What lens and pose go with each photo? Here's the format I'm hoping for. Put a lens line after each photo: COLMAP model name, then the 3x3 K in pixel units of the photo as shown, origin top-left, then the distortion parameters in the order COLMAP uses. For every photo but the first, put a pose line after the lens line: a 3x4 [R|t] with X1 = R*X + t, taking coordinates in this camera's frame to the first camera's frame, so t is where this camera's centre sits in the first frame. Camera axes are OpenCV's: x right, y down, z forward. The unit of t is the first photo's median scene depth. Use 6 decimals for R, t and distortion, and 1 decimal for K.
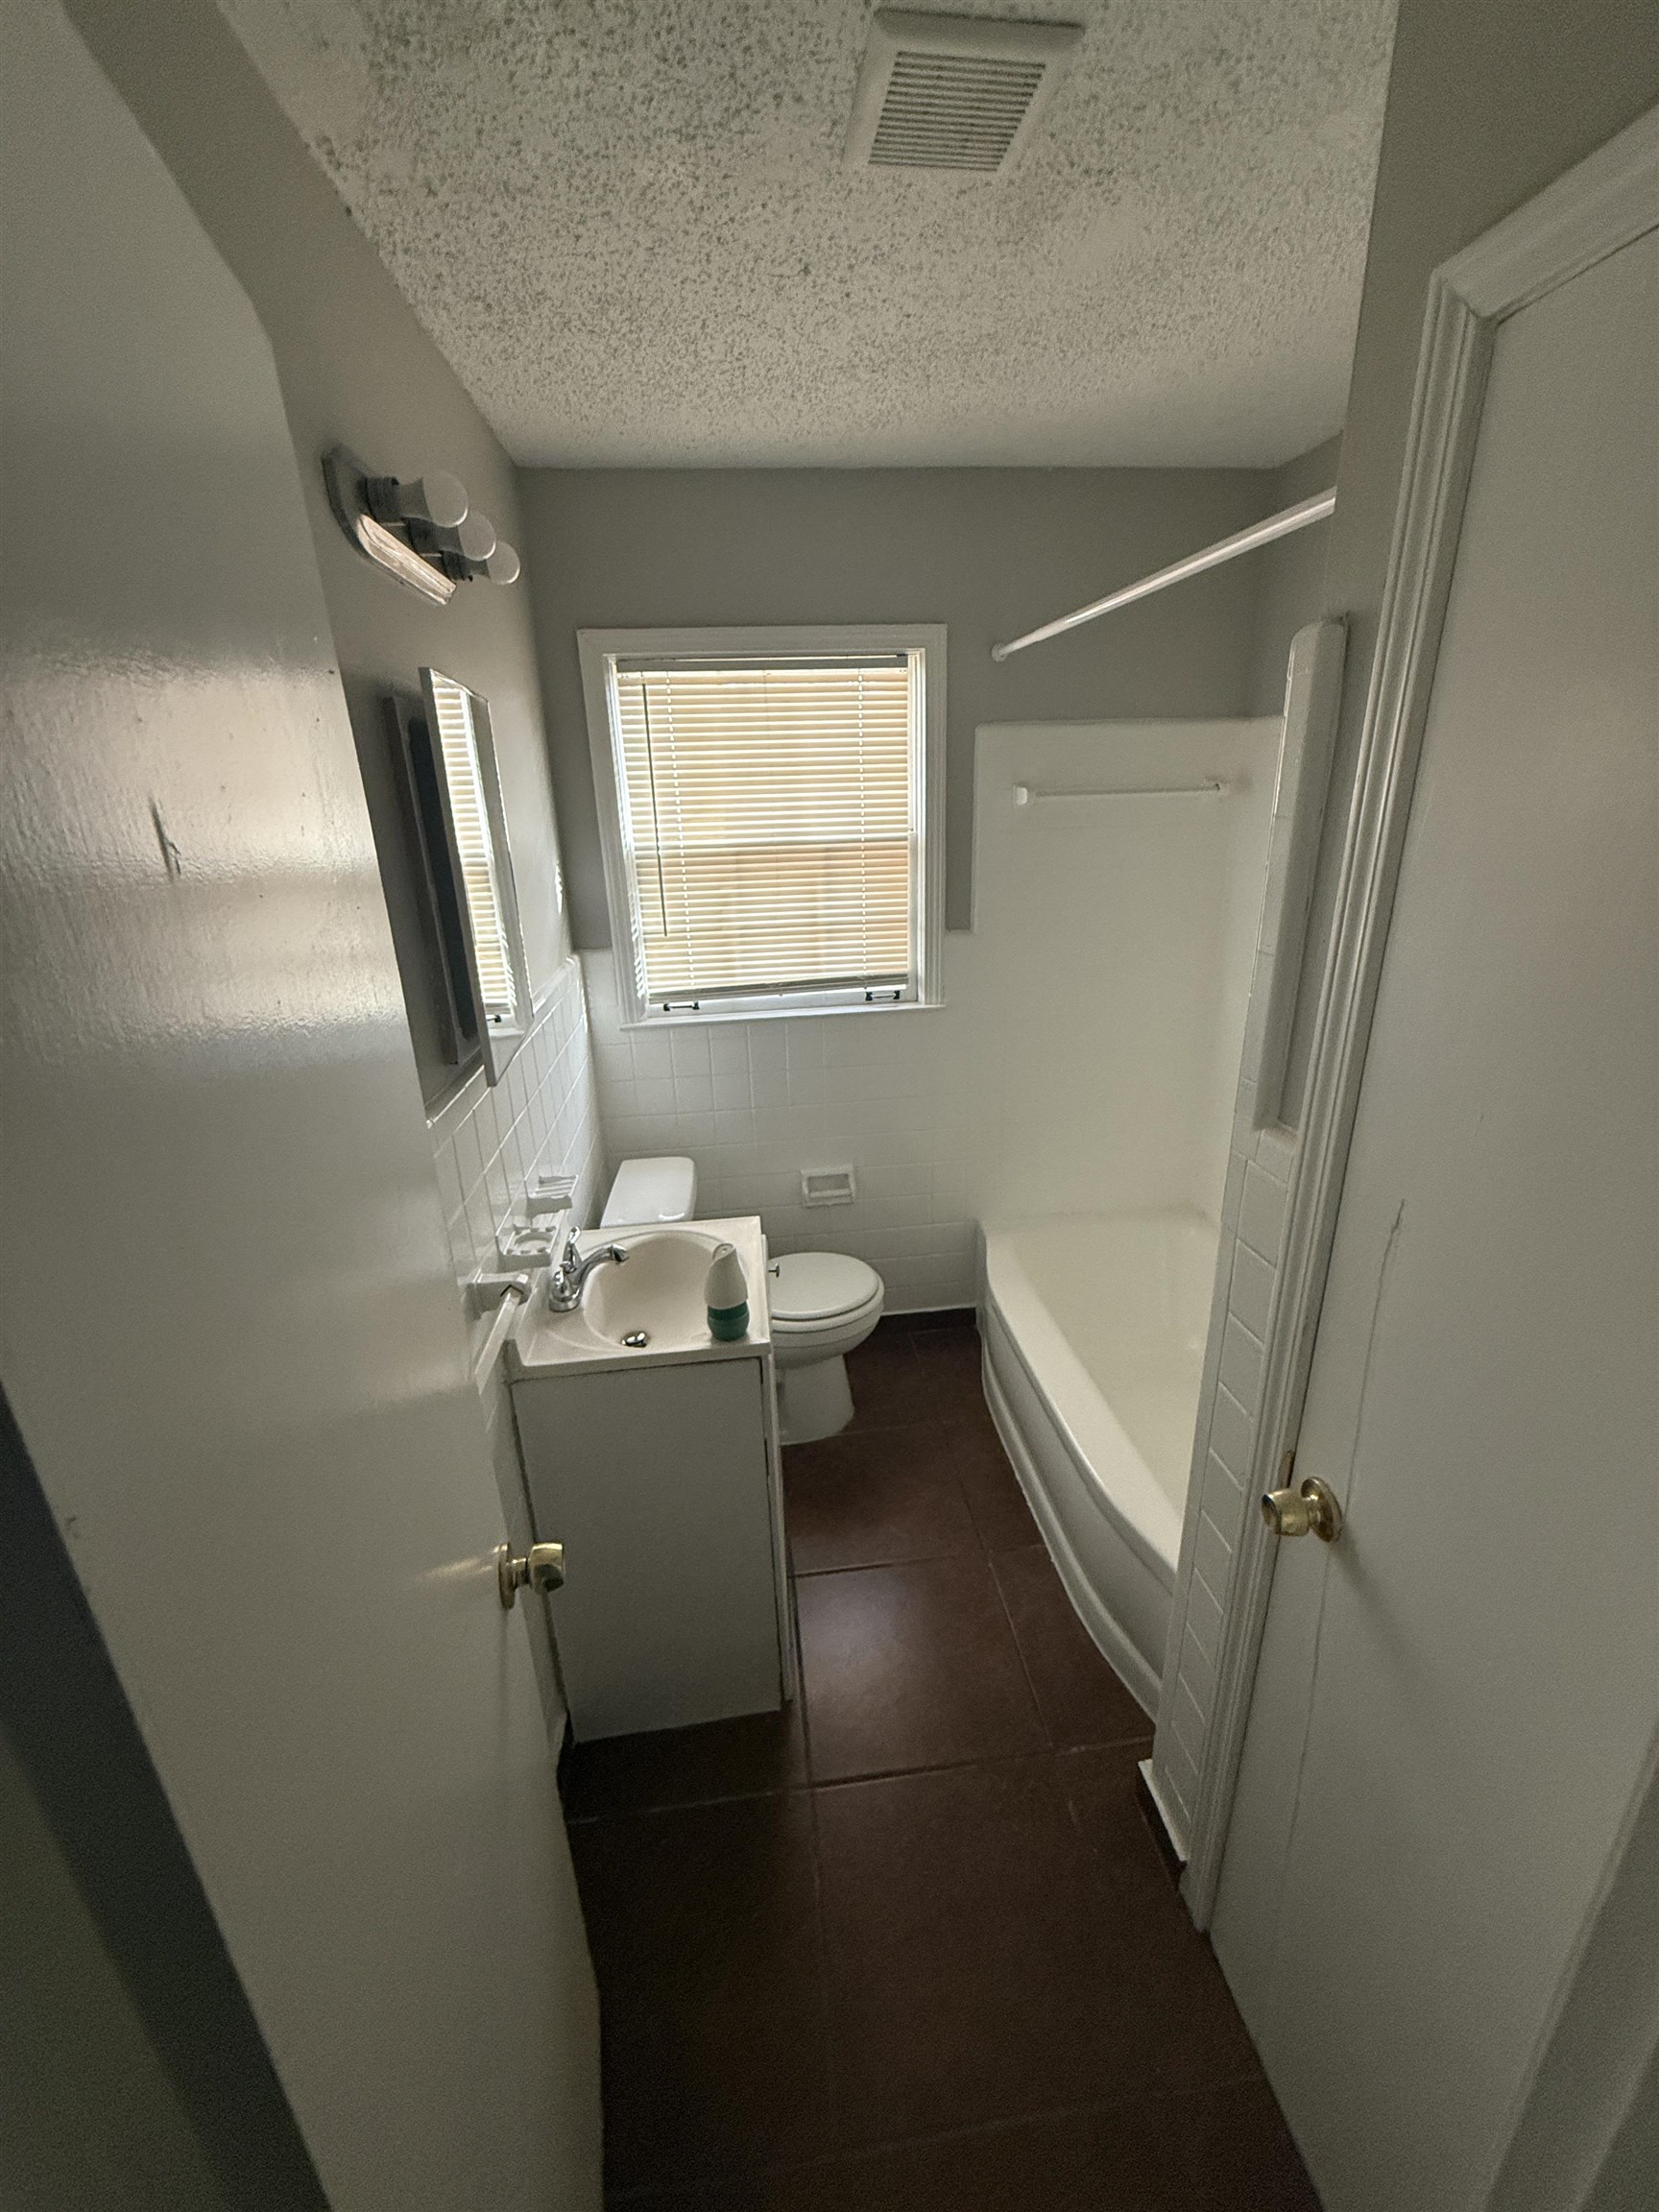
lens RADIAL K [[884.1, 0, 829.5], [0, 884.1, 1106.0], [0, 0, 1]] dist [0.002615, 0.000328]
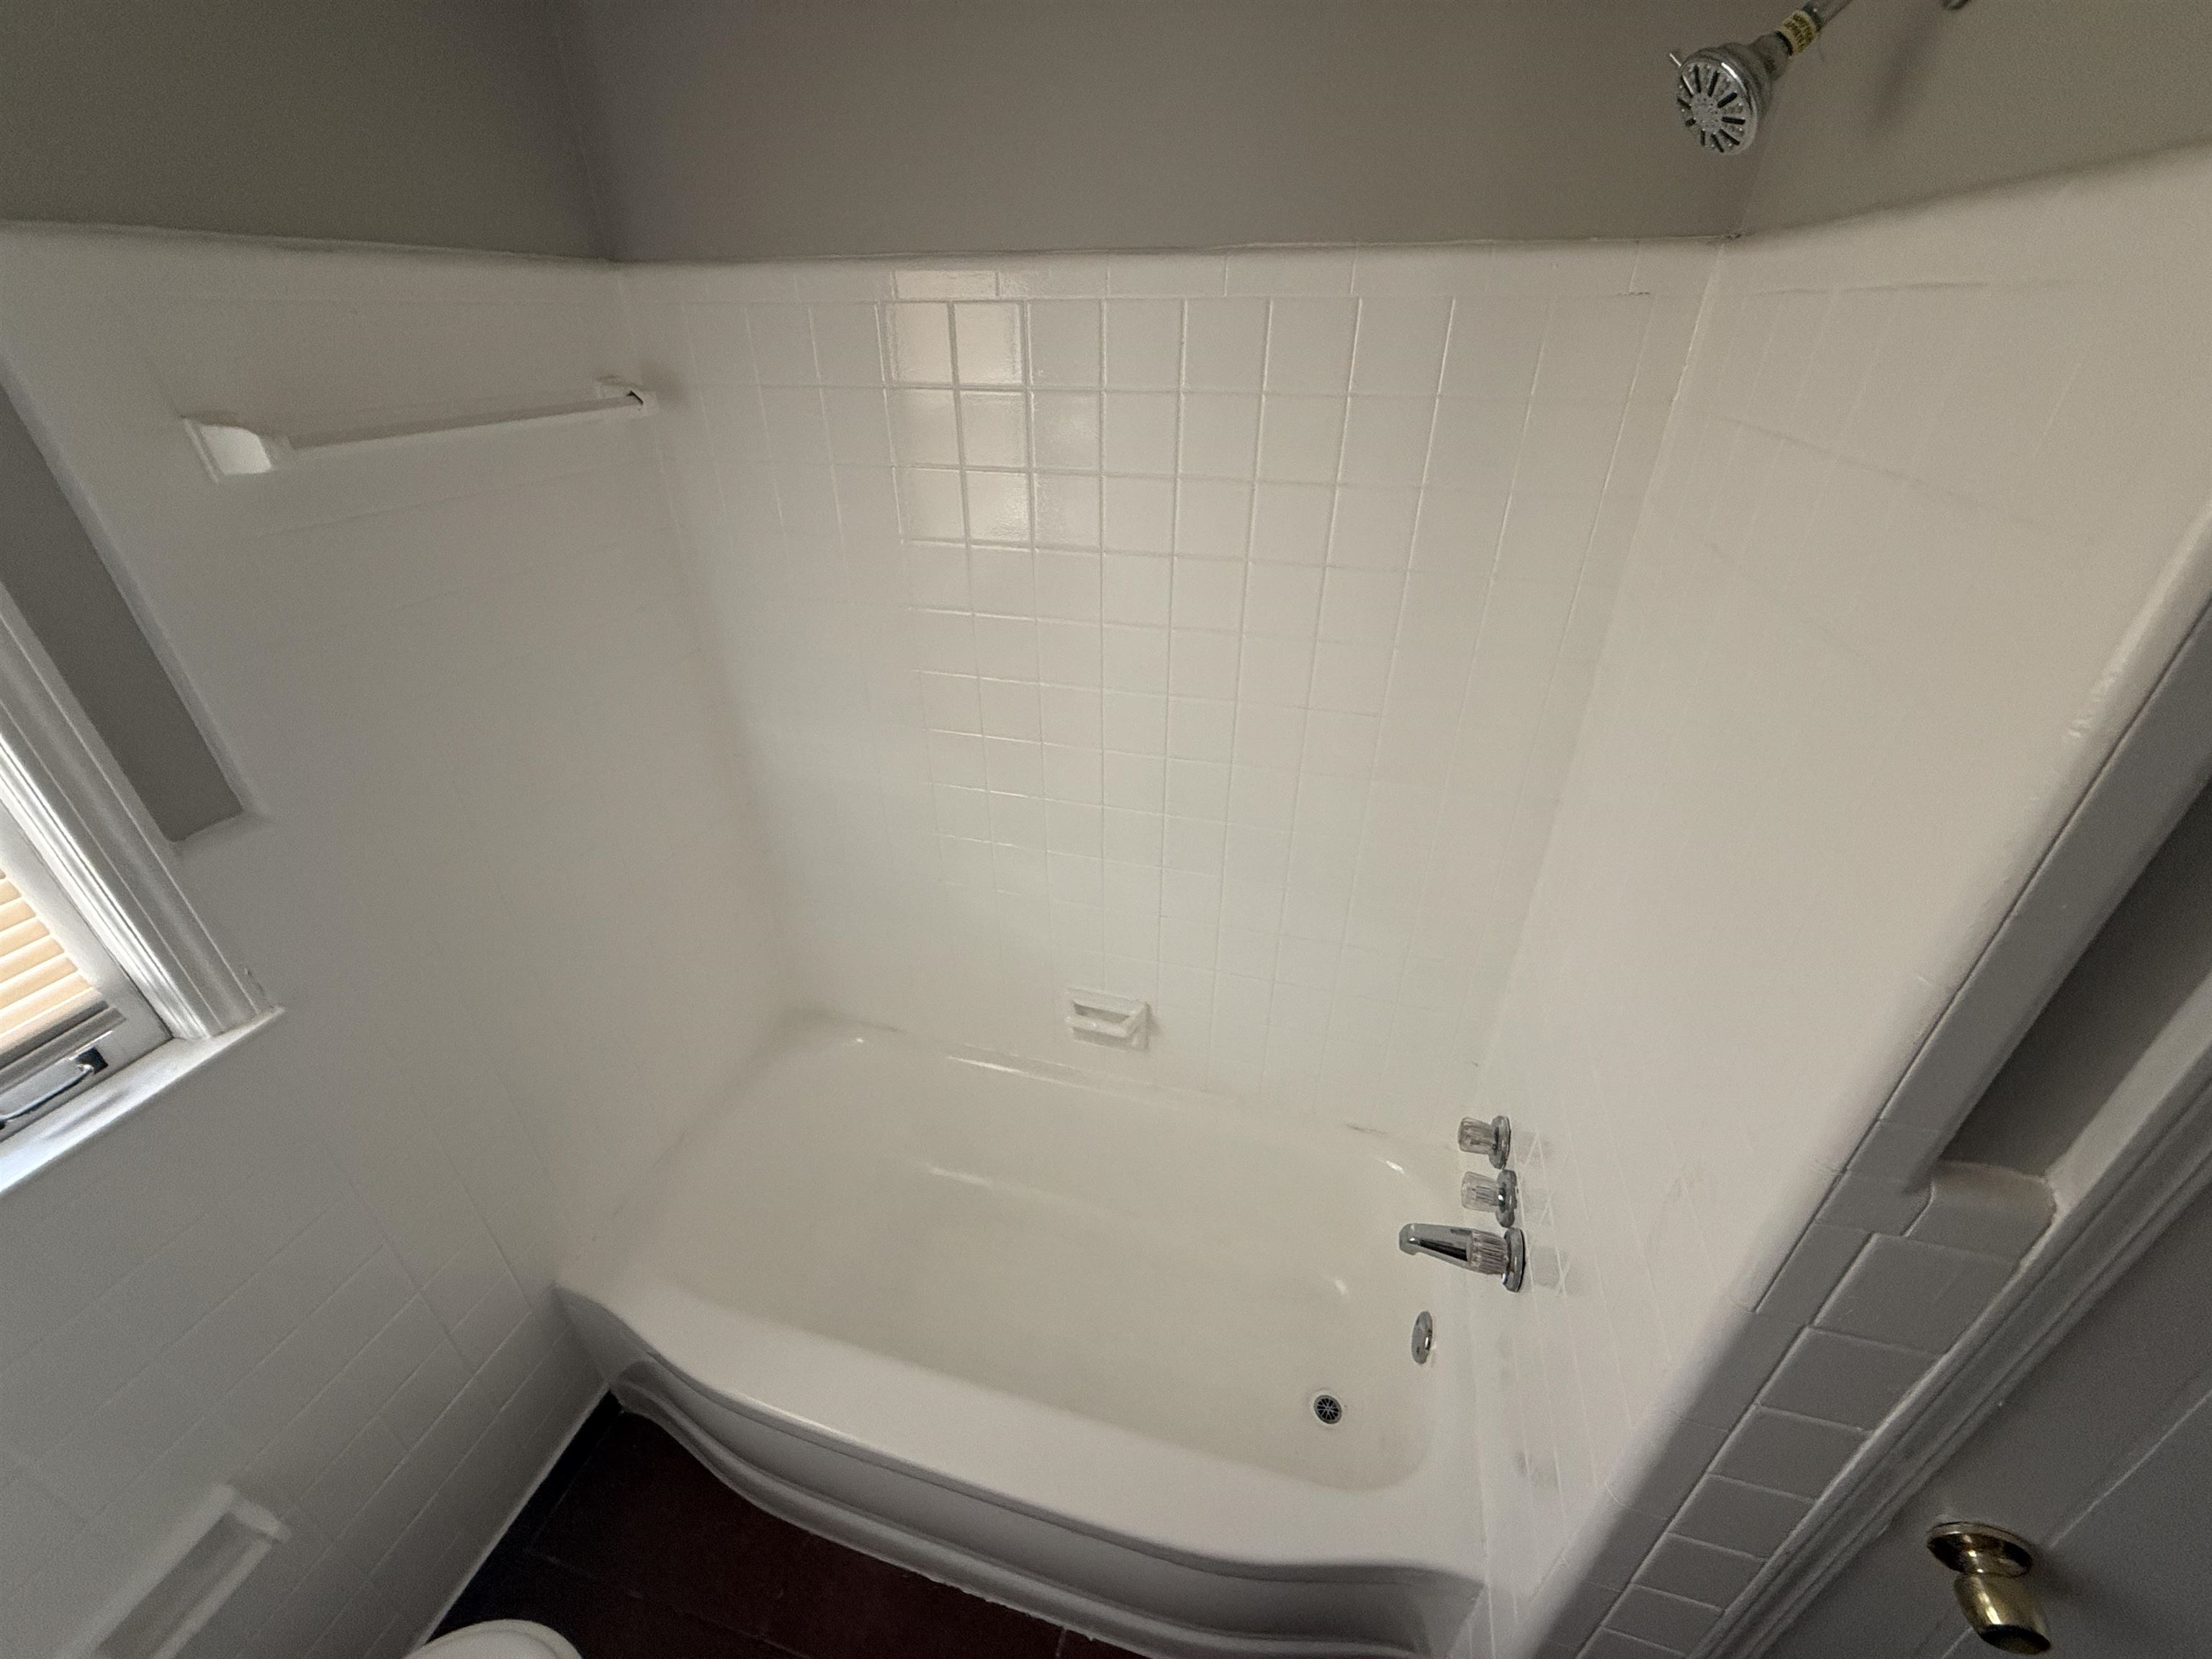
lens RADIAL K [[884.1, 0, 1091.1], [0, 884.1, 833.9], [0, 0, 1]] dist [0.002615, 0.000328]
pose [[0.379833, -0.446731, 0.810036, -0.017906], [0.302646, 0.887484, 0.347530, -0.223597], [-0.874147, 0.113150, 0.472297, 0.519217]]
